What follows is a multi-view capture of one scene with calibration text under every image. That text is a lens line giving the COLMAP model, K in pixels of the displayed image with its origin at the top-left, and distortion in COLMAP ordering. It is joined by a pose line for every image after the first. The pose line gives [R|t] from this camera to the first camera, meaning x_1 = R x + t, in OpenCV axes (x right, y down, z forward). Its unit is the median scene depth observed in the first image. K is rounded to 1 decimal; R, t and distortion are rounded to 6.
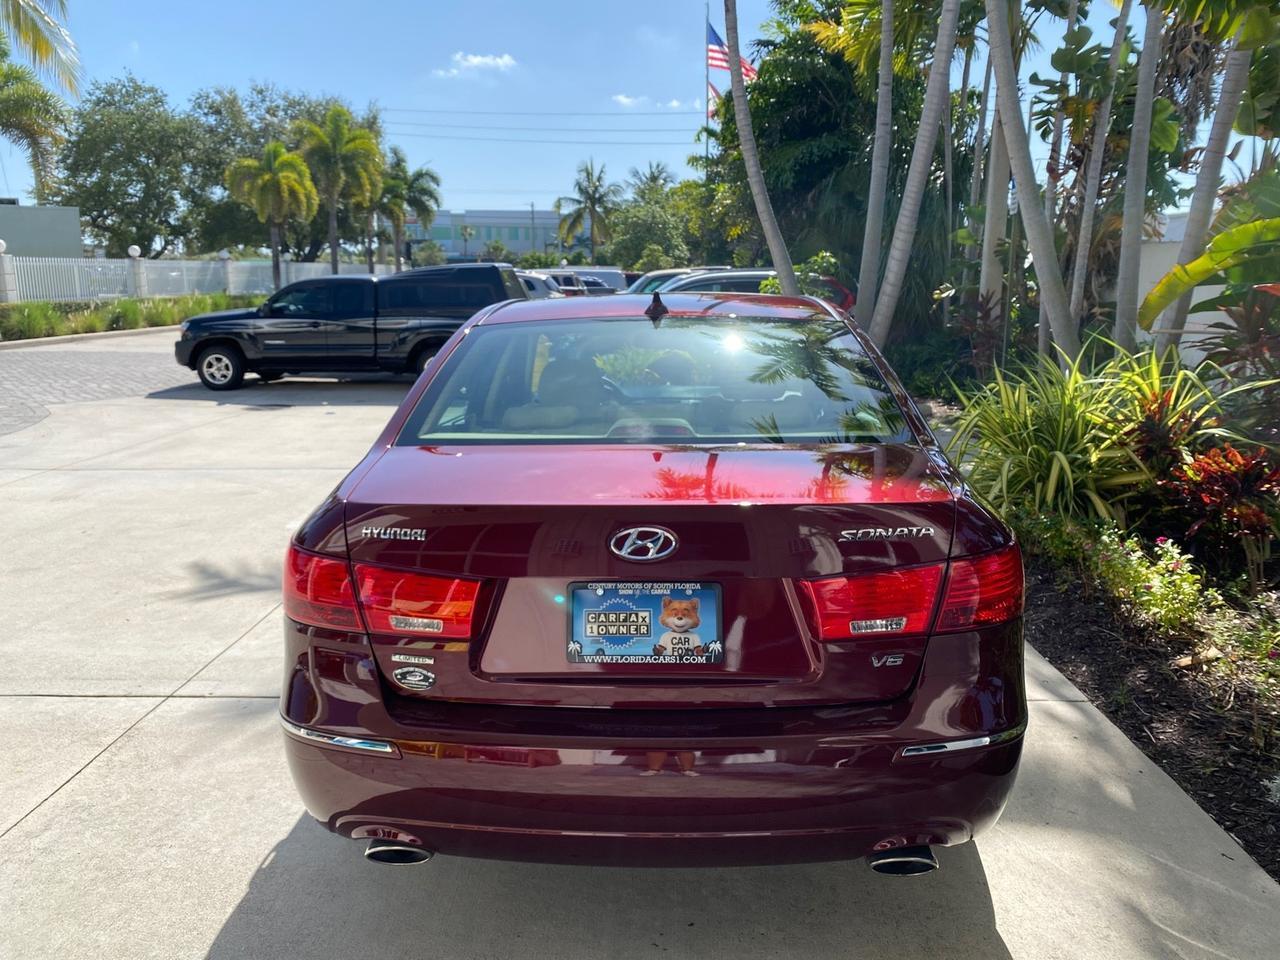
lens RADIAL K [[1003.3, 0, 645.3], [0, 1003.3, 482.5], [0, 0, 1]] dist [0.017259, -0.022379]
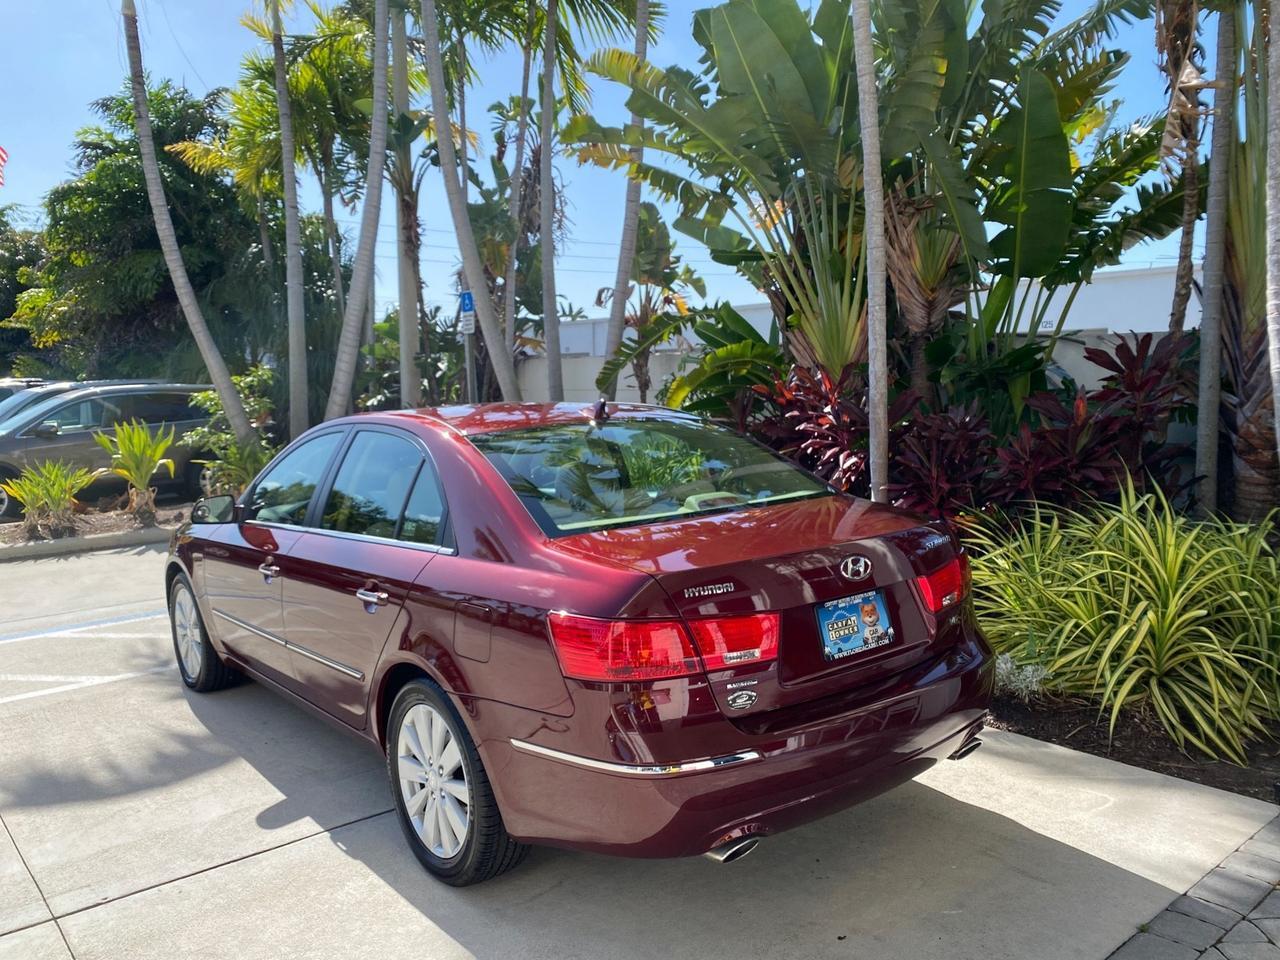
lens RADIAL K [[1003.3, 0, 646.2], [0, 1003.3, 482.4], [0, 0, 1]] dist [0.017259, -0.022379]
pose [[0.750318, -0.077853, 0.656476, -0.232855], [0.147230, 0.987780, -0.051134, -0.006334], [-0.644473, 0.135020, 0.752612, 0.015933]]
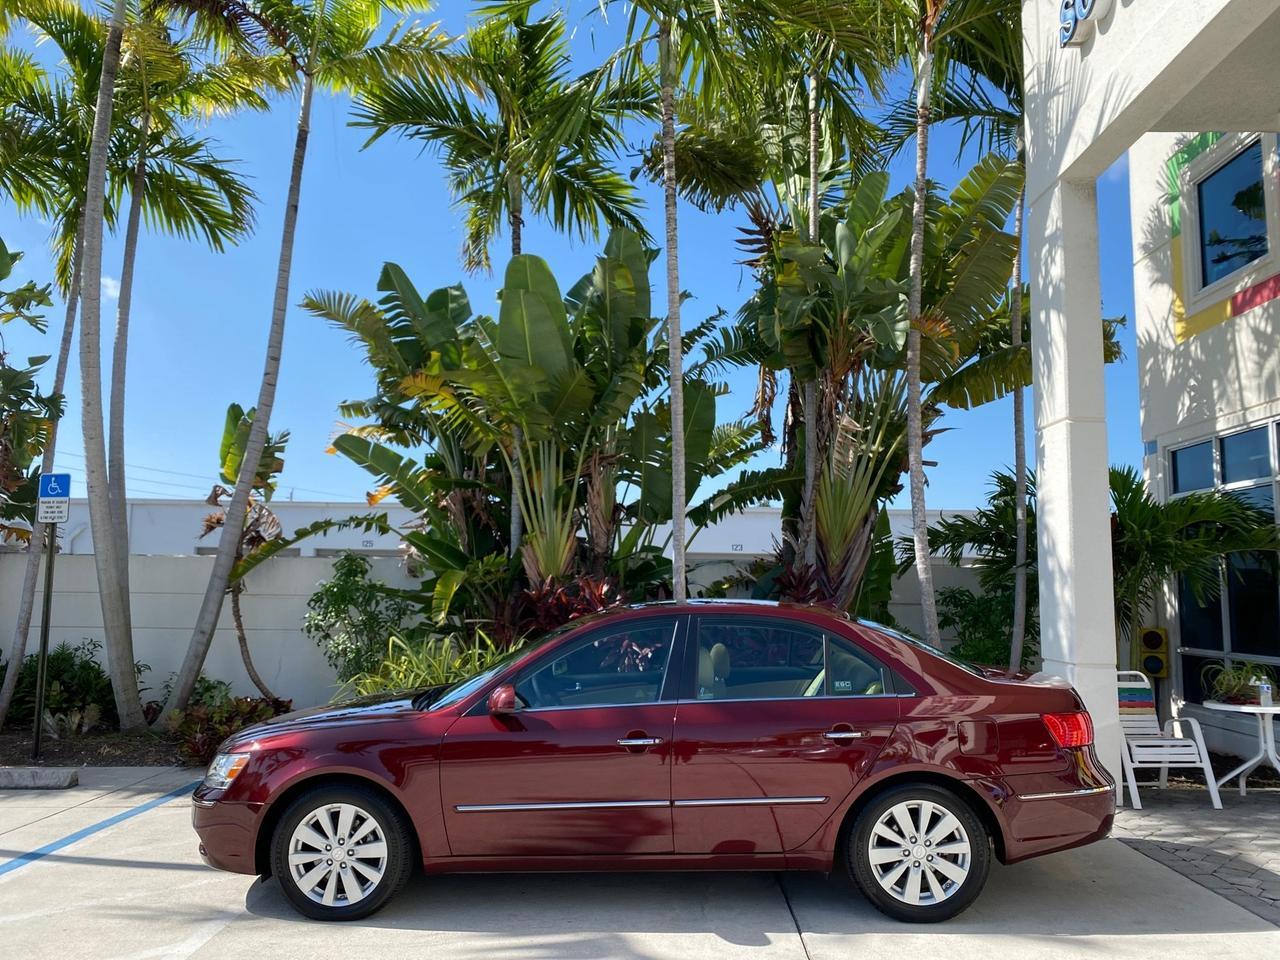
lens RADIAL K [[1003.3, 0, 651.7], [0, 1003.3, 472.7], [0, 0, 1]] dist [0.017259, -0.022379]
pose [[-0.018005, 0.118329, 0.992811, -0.573408], [0.191834, 0.974933, -0.112719, -0.084808], [-0.981262, 0.188425, -0.040254, 0.421877]]
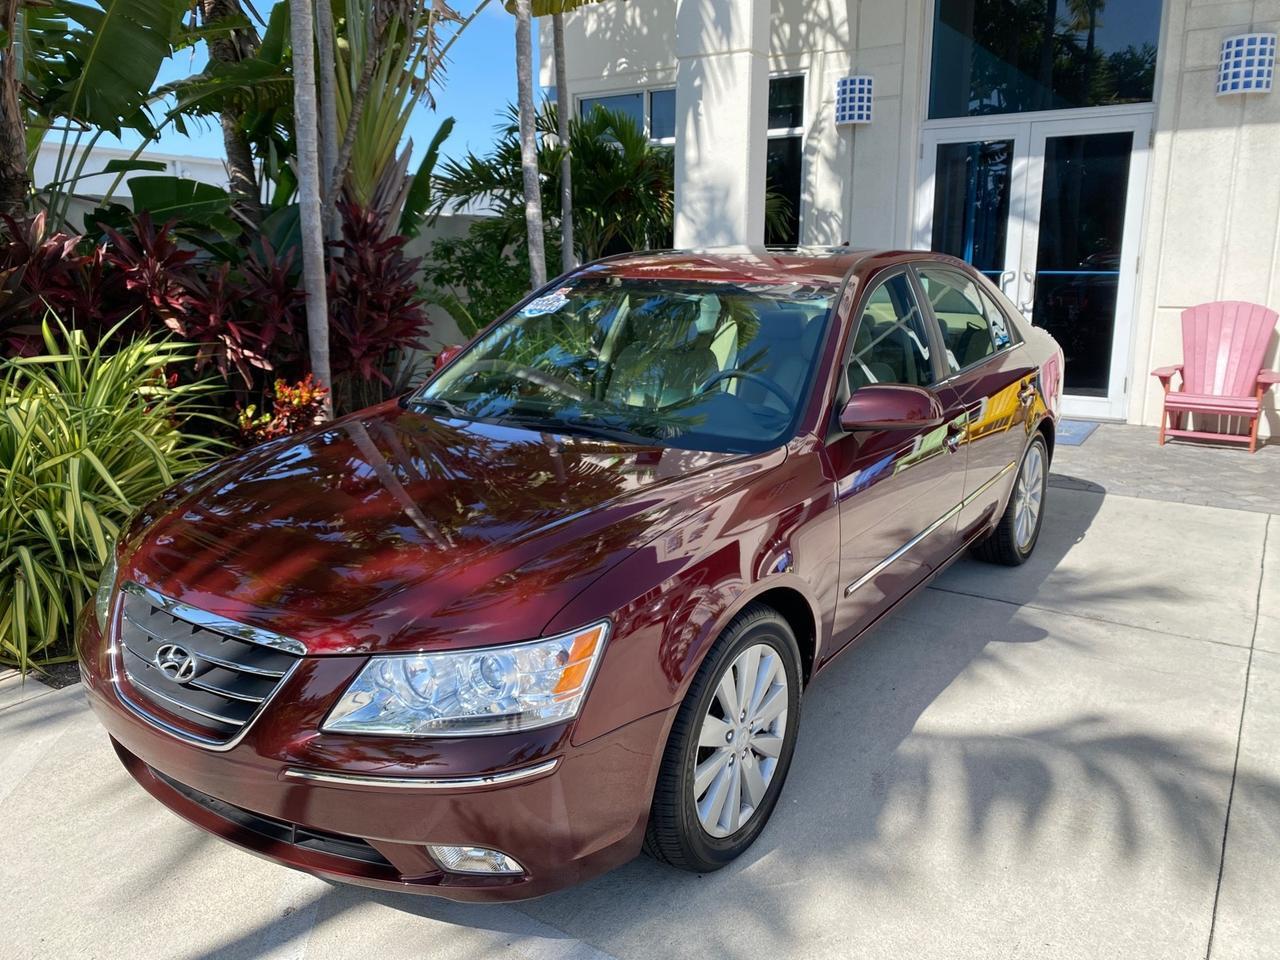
lens RADIAL K [[1003.3, 0, 640.1], [0, 1003.3, 473.9], [0, 0, 1]] dist [0.017259, -0.022379]
pose [[-0.849138, -0.108765, 0.516850, -0.171329], [0.110084, 0.920631, 0.374594, -0.148654], [-0.516571, 0.374979, -0.769770, 0.769558]]
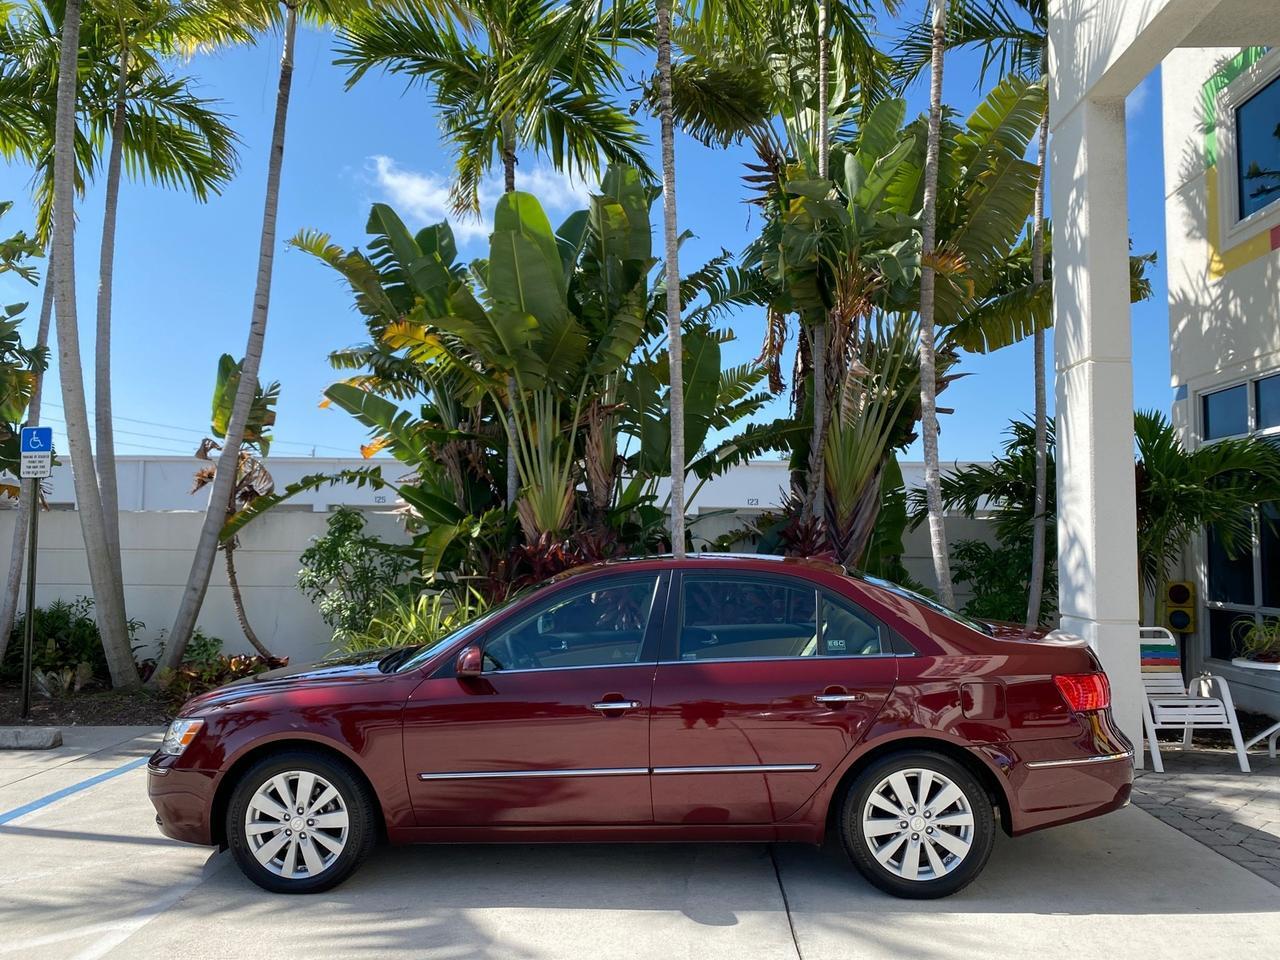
lens RADIAL K [[1003.3, 0, 648.6], [0, 1003.3, 473.5], [0, 0, 1]] dist [0.017259, -0.022379]
pose [[0.008804, 0.073691, 0.997242, -0.533523], [0.195832, 0.977843, -0.073986, -0.079712], [-0.980598, 0.195943, -0.005822, 0.400541]]
